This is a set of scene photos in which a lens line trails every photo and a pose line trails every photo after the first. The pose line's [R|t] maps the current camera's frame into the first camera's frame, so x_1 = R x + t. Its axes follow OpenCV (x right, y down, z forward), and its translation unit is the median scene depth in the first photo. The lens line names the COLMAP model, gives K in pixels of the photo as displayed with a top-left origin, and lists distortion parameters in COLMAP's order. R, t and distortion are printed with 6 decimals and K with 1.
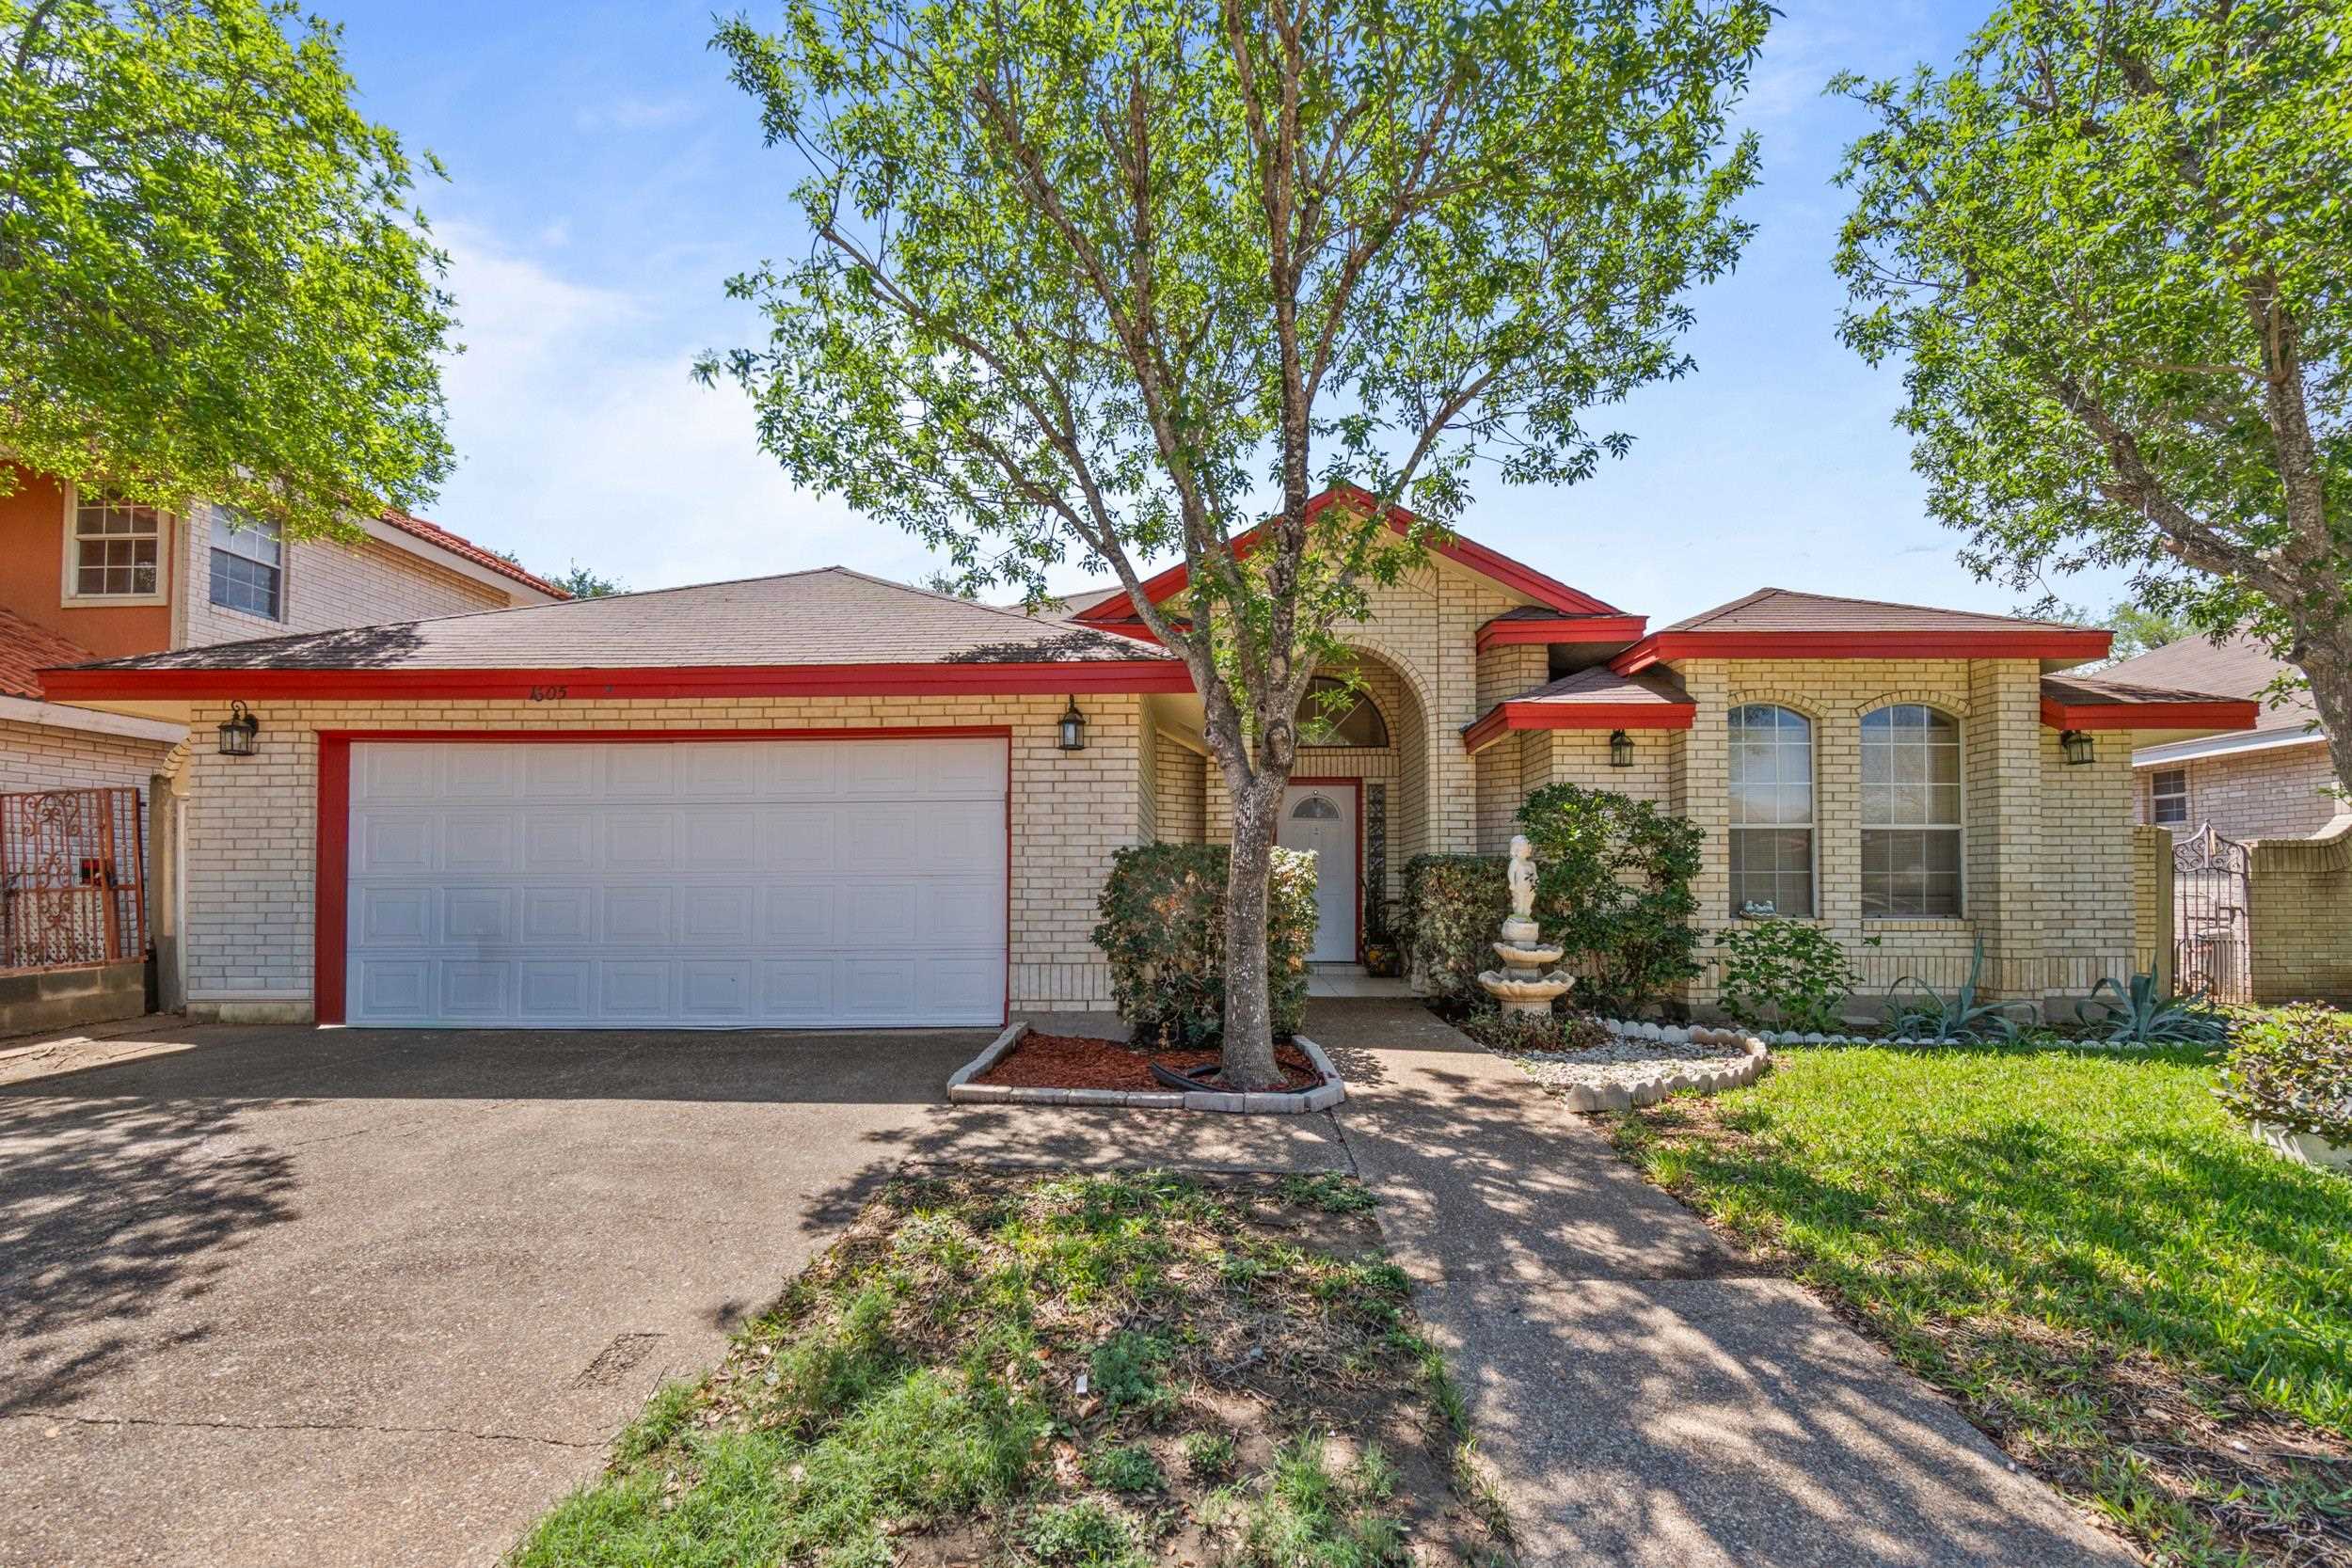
lens RADIAL K [[1030.6, 0, 1177.6], [0, 1030.6, 861.7], [0, 0, 1]] dist [-0.012509, 0.000013]
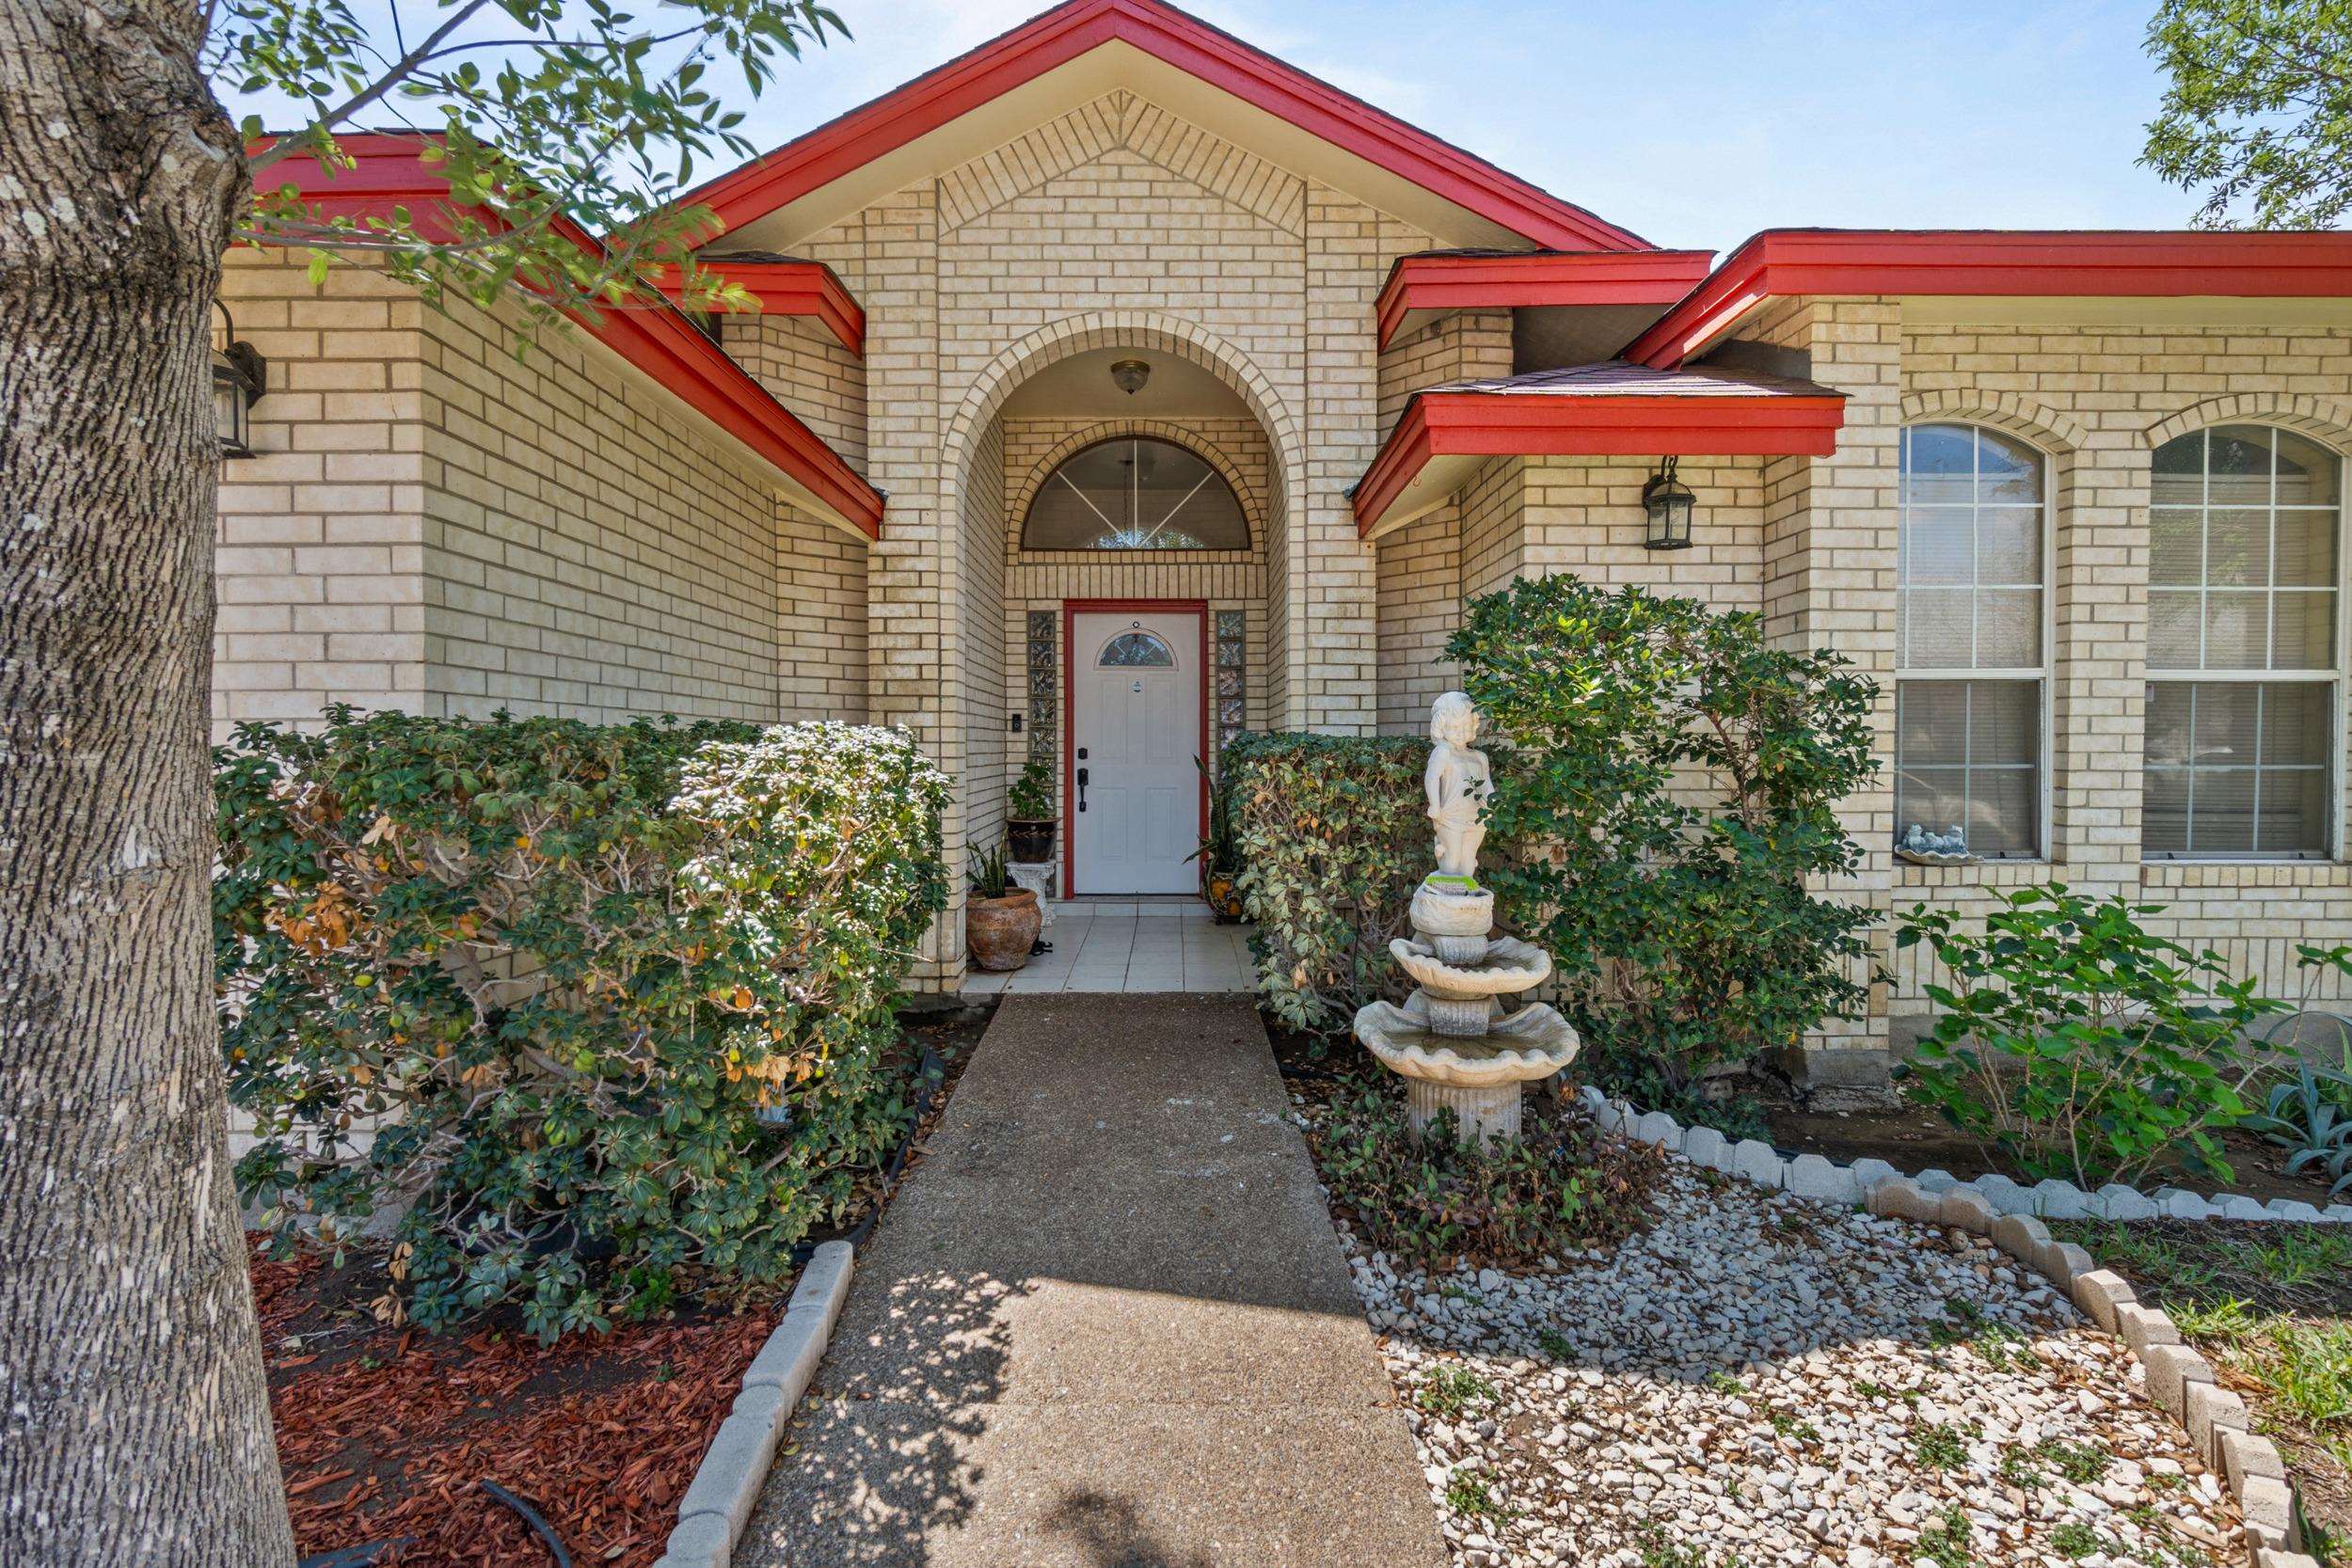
lens RADIAL K [[1021.2, 0, 1165.2], [0, 1021.2, 757.6], [0, 0, 1]] dist [-0.003160, 0.000023]
pose [[0.999278, -0.002302, 0.037931, 0.186128], [0.000903, 0.999320, 0.036866, -0.013368], [-0.037990, -0.036805, 0.998600, 0.547780]]
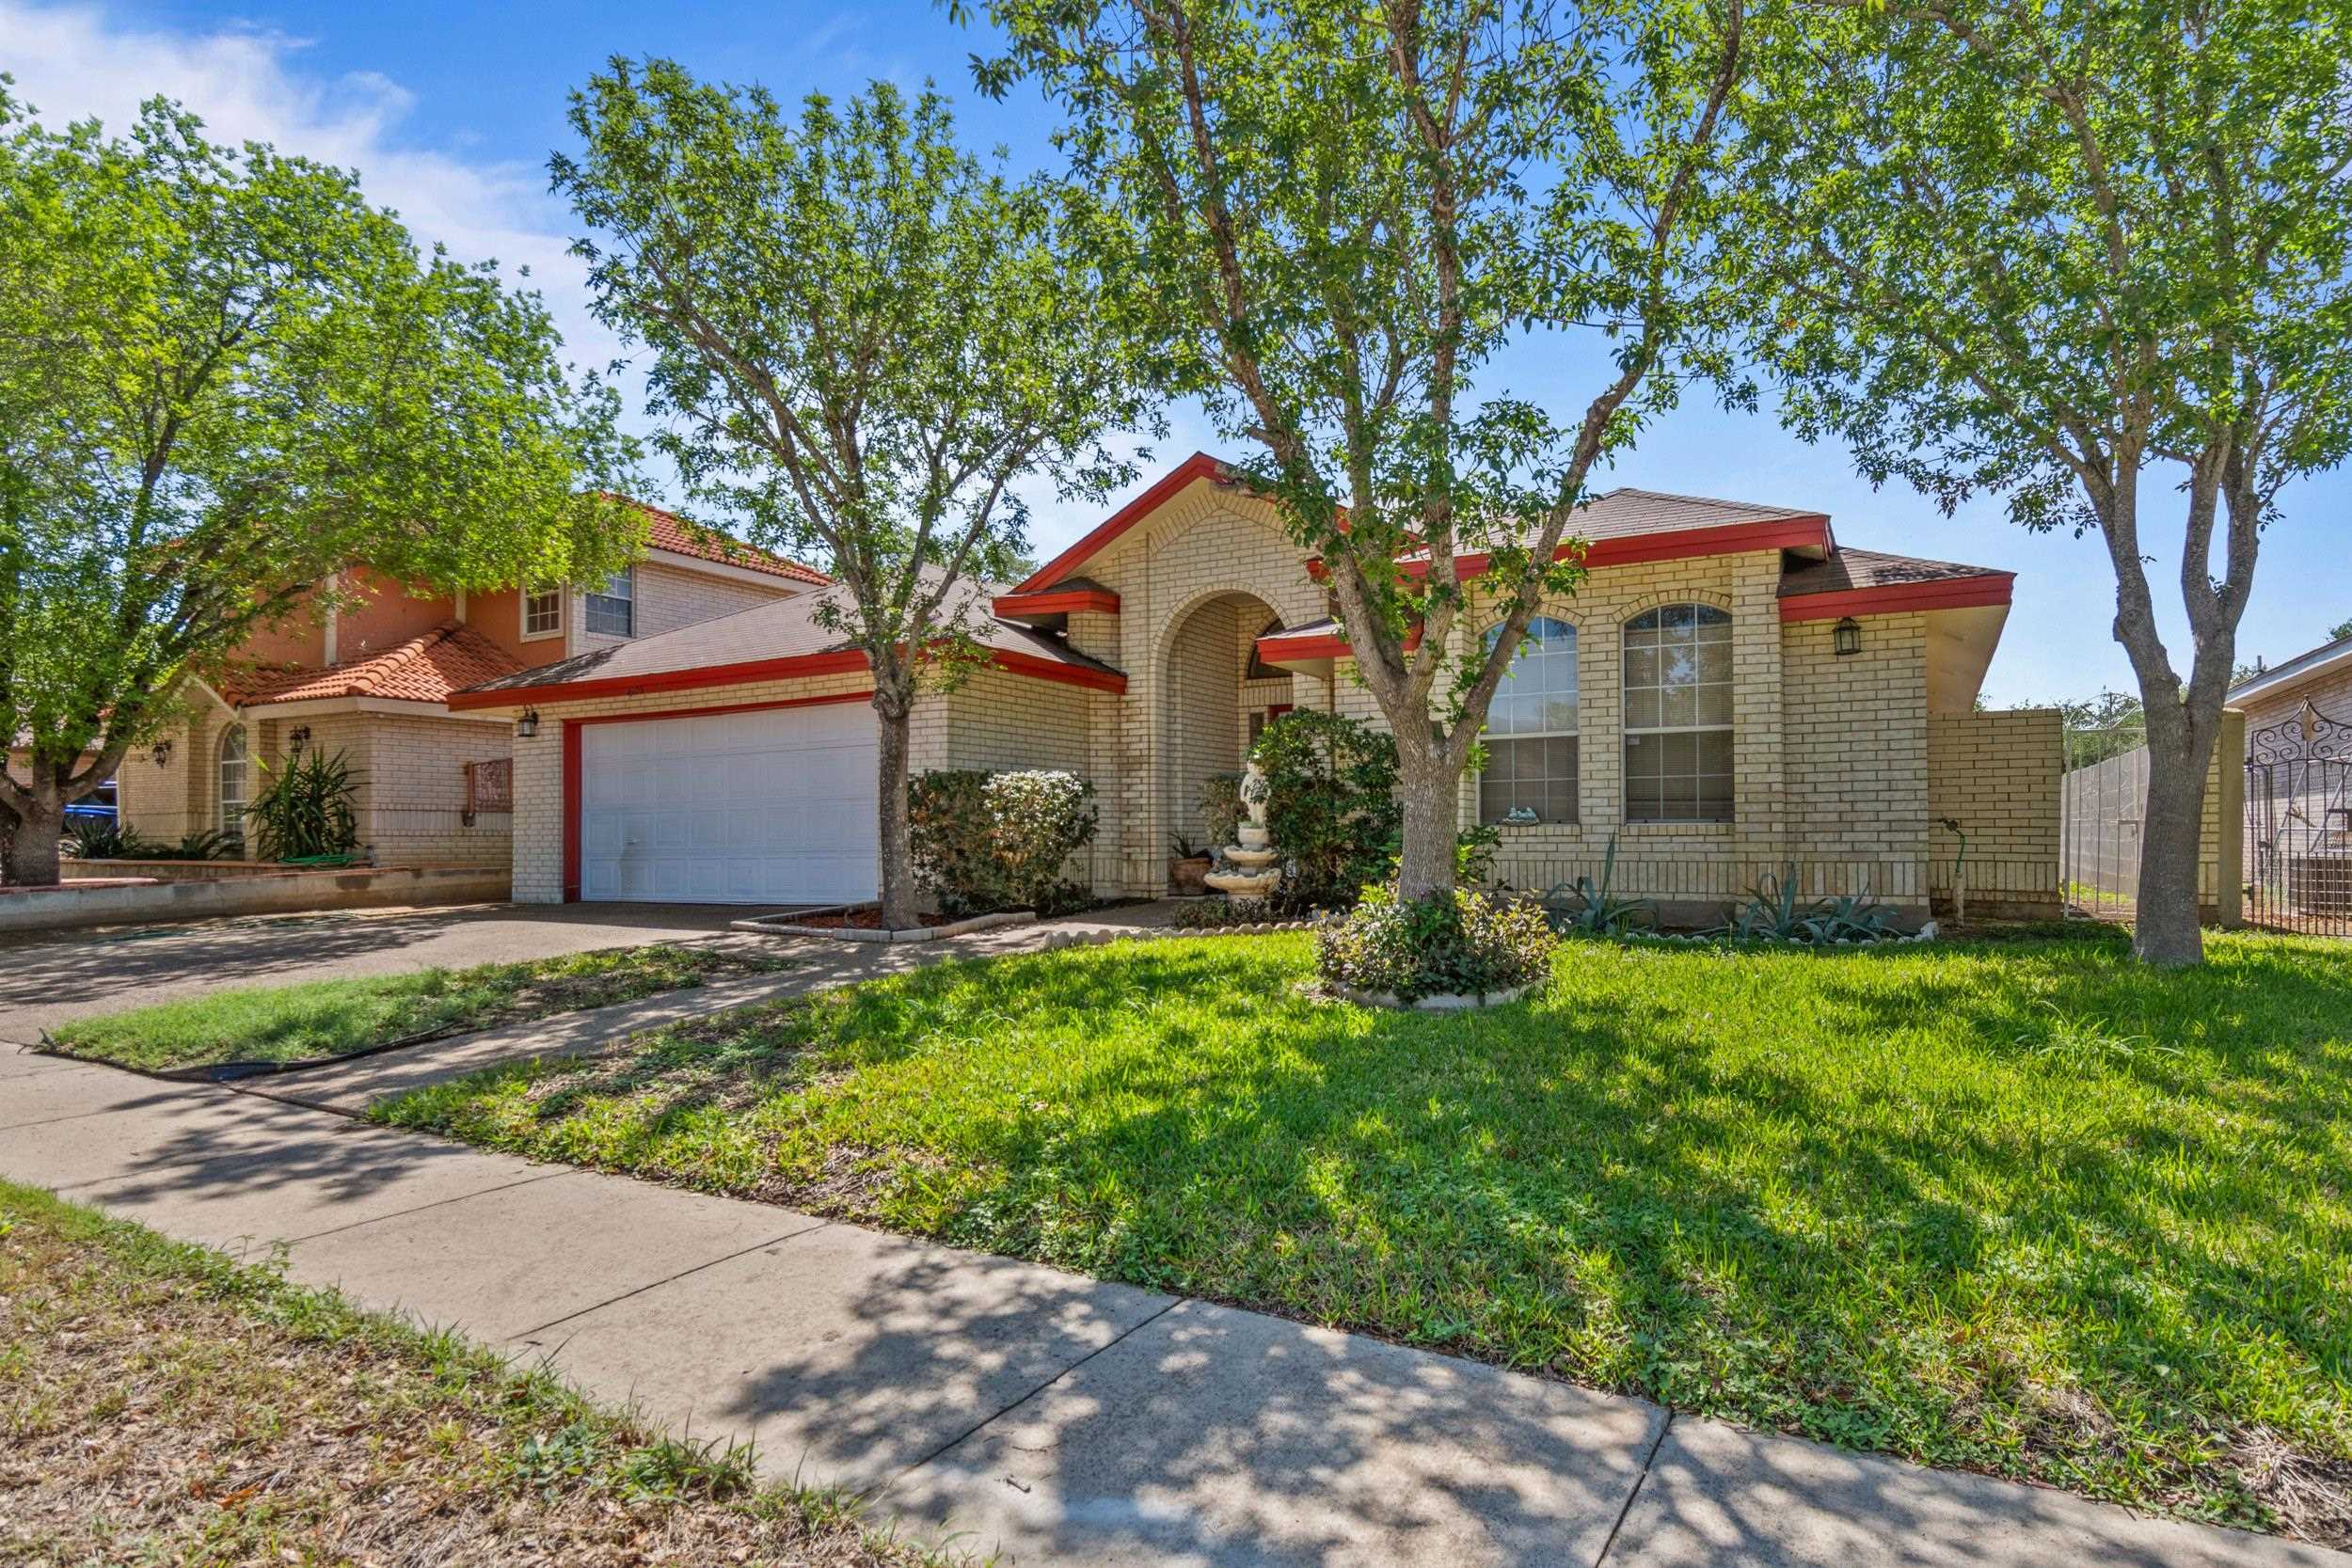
lens RADIAL K [[1260.7, 0, 1175.4], [0, 1260.7, 830.6], [0, 0, 1]] dist [-0.002017, -0.000161]
pose [[0.876388, -0.008382, -0.481532, 0.915031], [0.020423, 0.999596, 0.019770, 0.030369], [0.481172, -0.027161, 0.876205, -0.296554]]
